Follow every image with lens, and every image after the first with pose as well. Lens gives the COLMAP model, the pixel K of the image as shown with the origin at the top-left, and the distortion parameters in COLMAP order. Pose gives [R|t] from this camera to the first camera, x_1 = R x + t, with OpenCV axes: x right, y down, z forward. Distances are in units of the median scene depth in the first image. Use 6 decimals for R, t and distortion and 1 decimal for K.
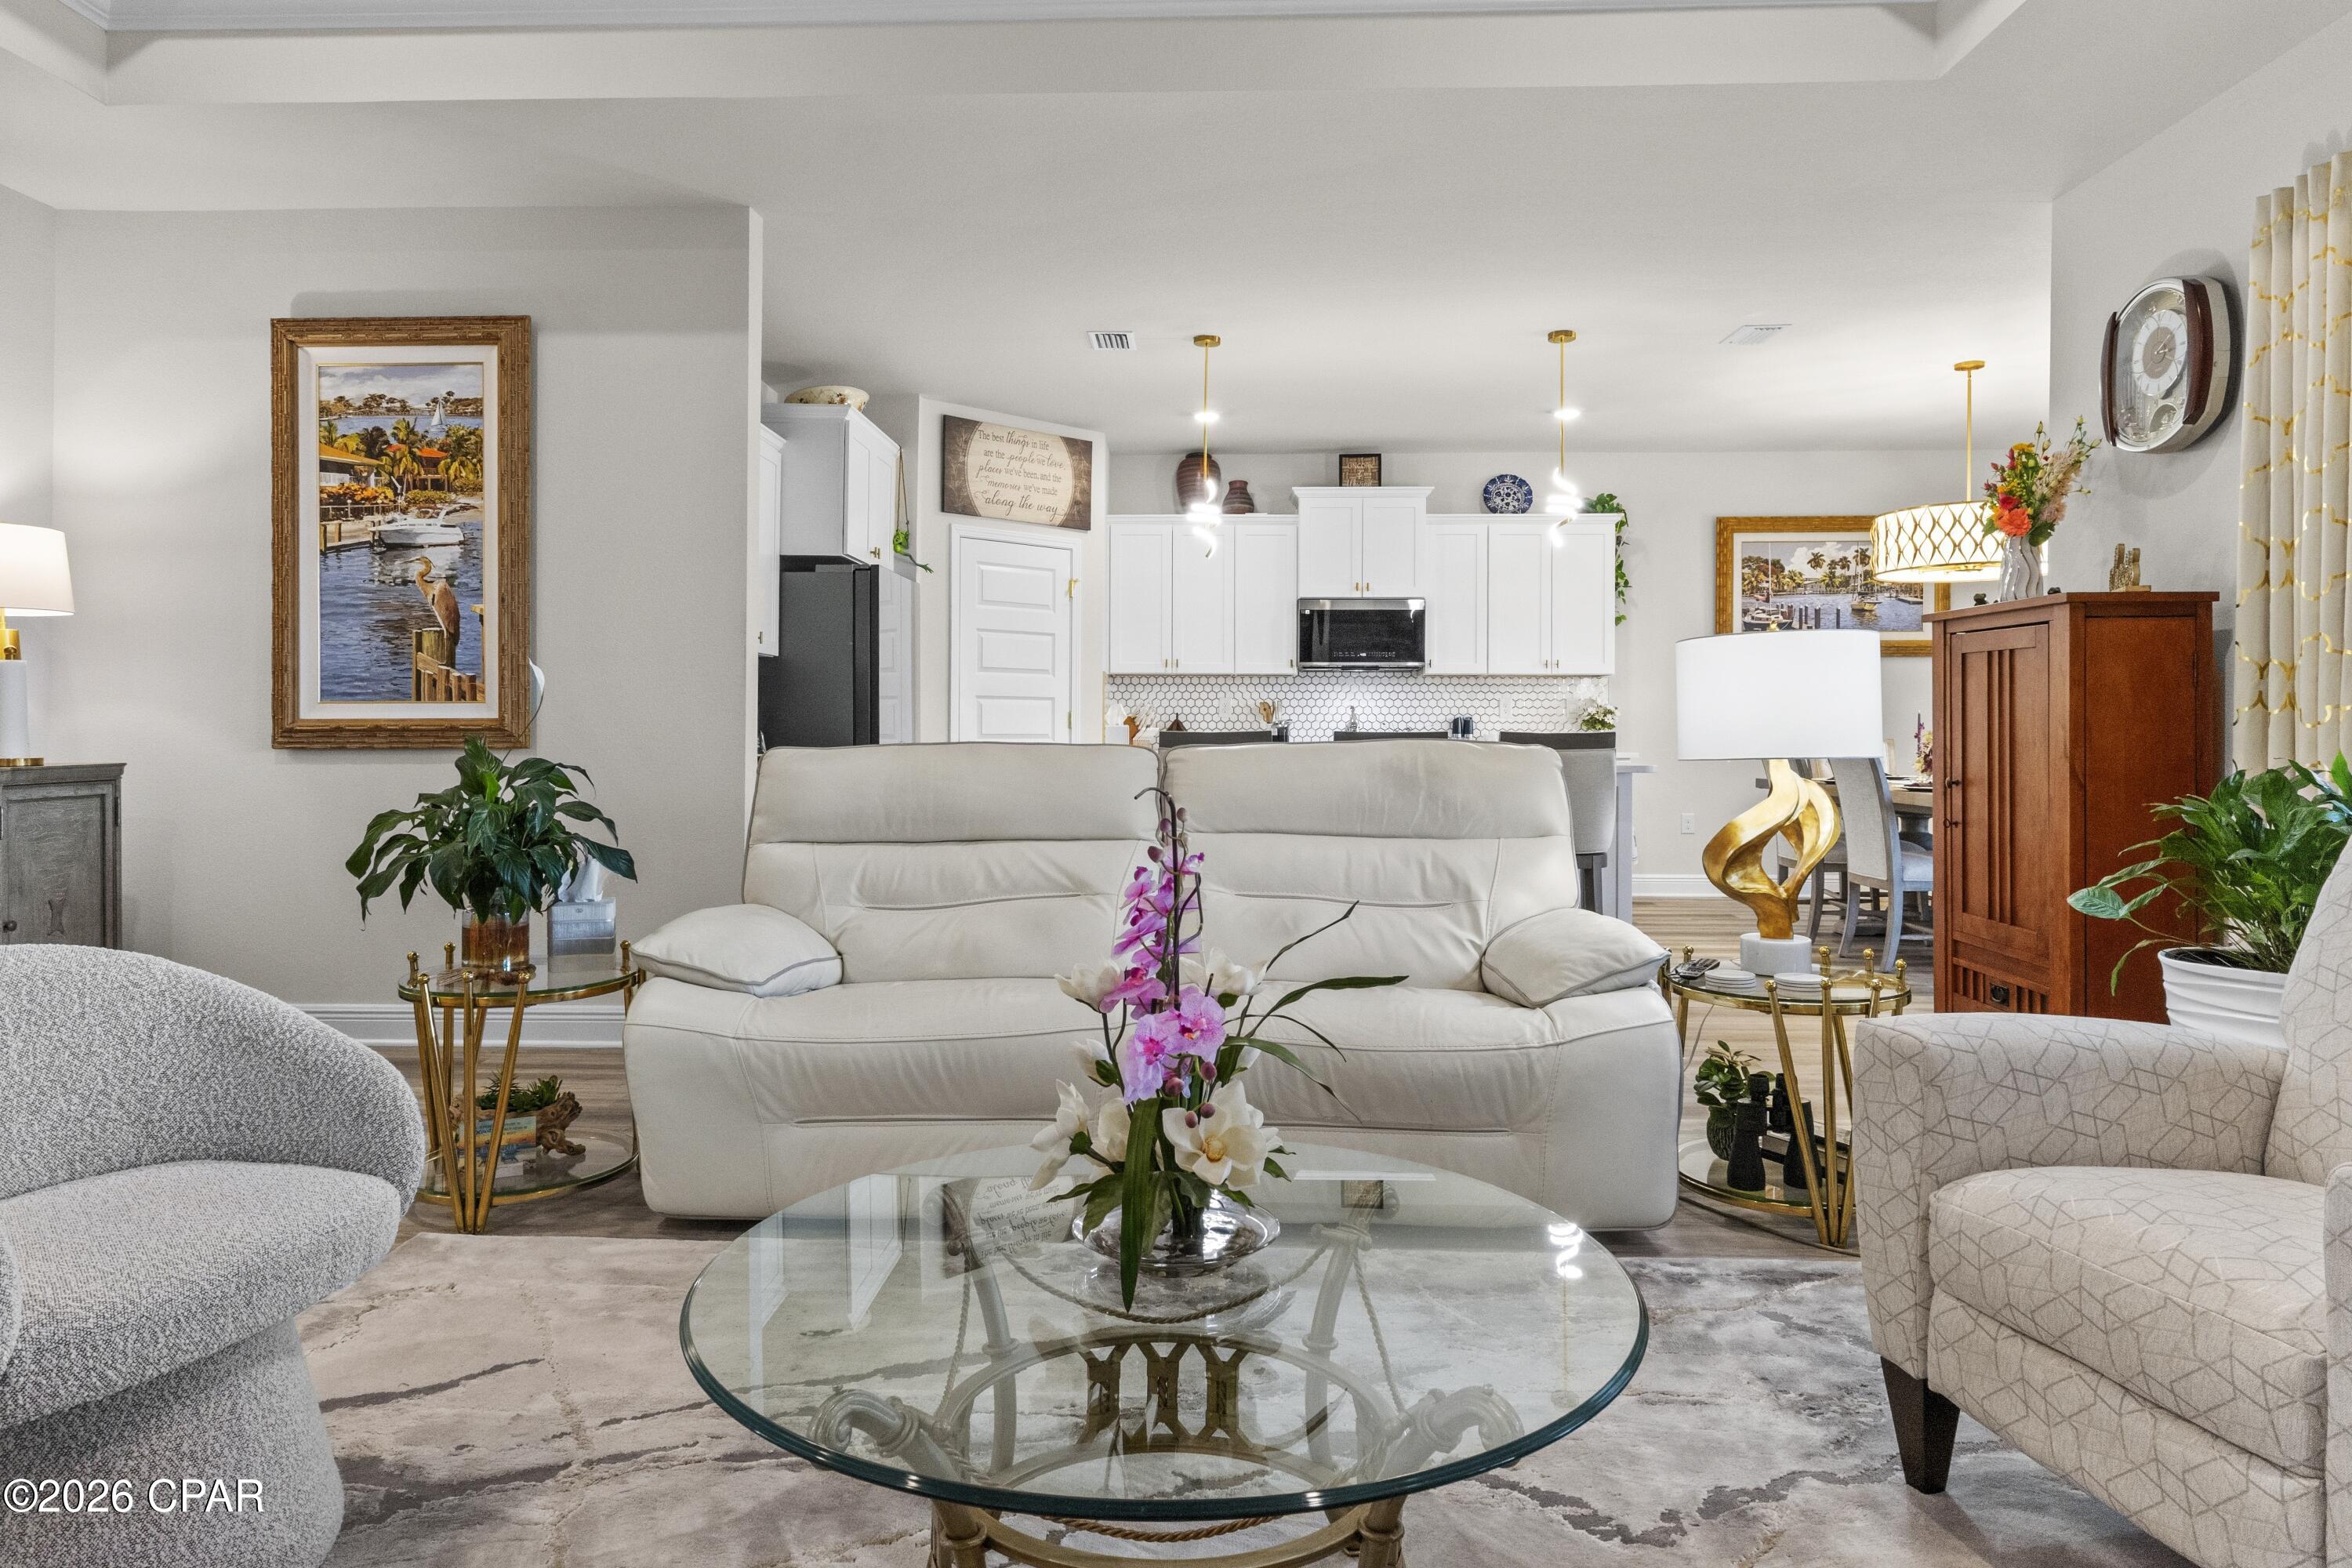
lens RADIAL K [[1371.3, 0, 1139.9], [0, 1371.3, 731.7], [0, 0, 1]] dist [-0.007479, -0.000438]
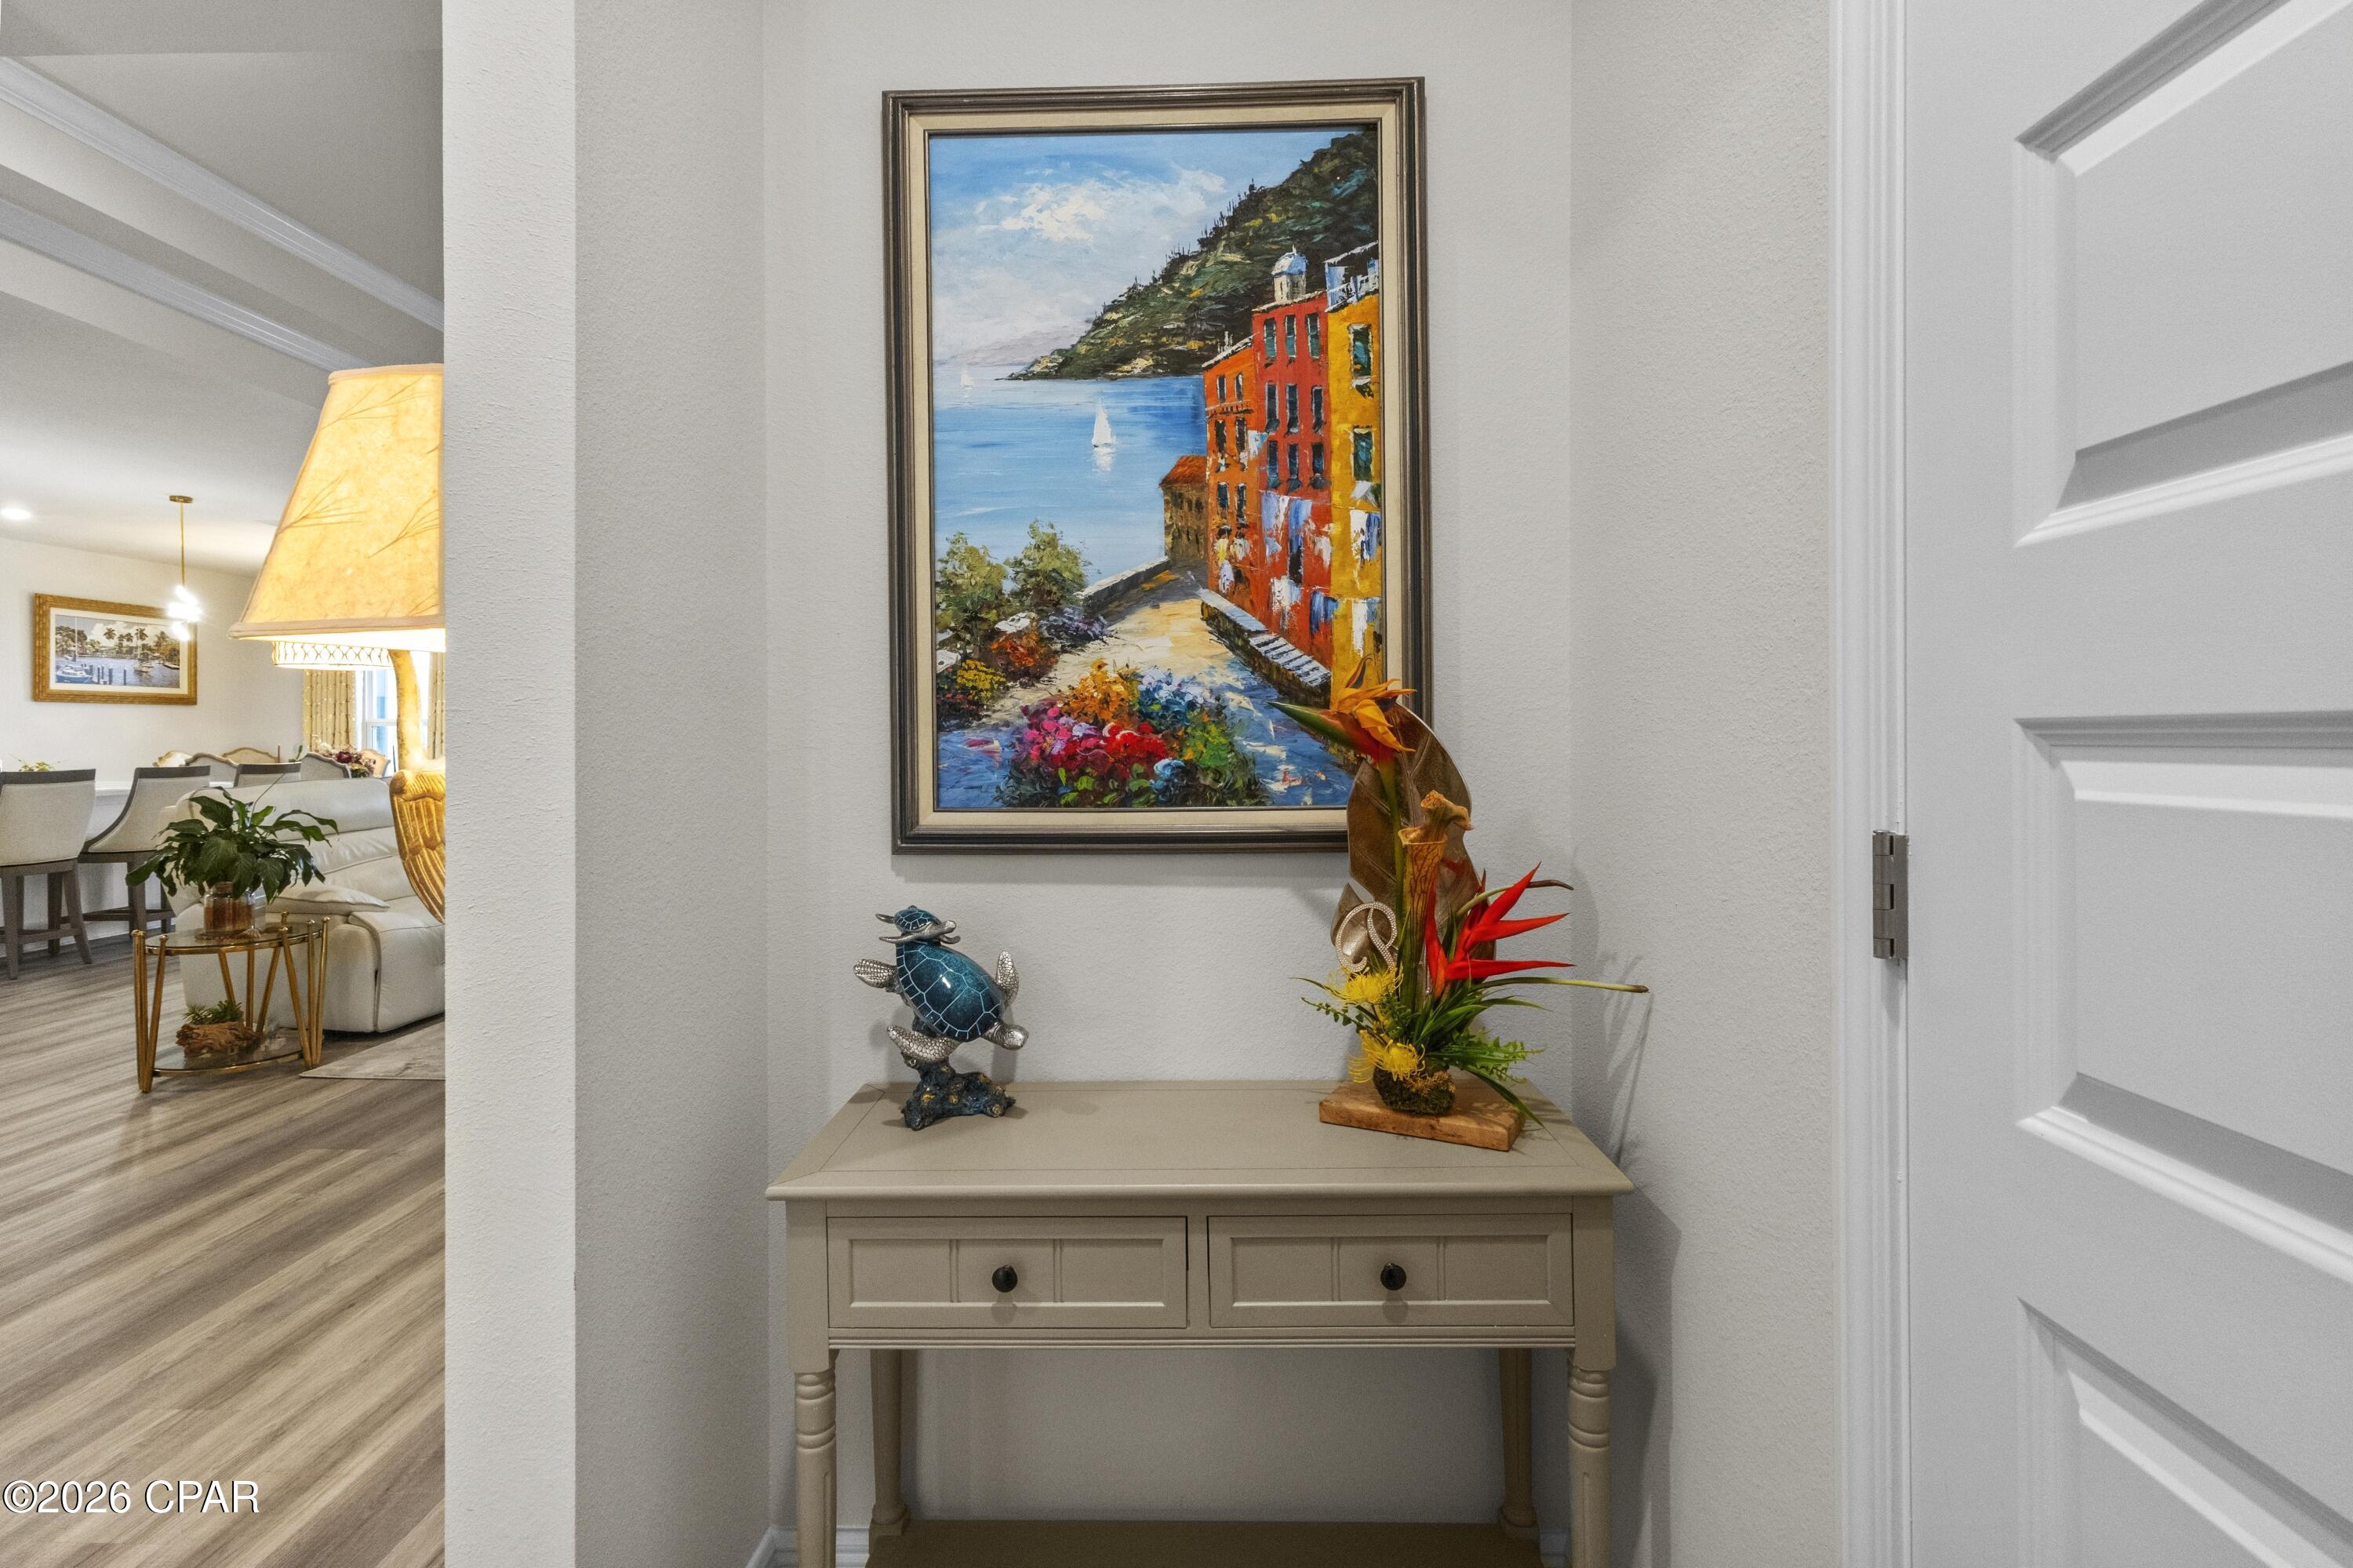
lens RADIAL K [[1111.7, 0, 1144.6], [0, 1111.7, 749.6], [0, 0, 1]] dist [0.008181, 0.001438]
pose [[0.006722, -0.016664, 0.999839, -0.643011], [0.001083, 0.999861, 0.016657, -0.025733], [-0.999977, 0.000971, 0.006739, -0.057655]]
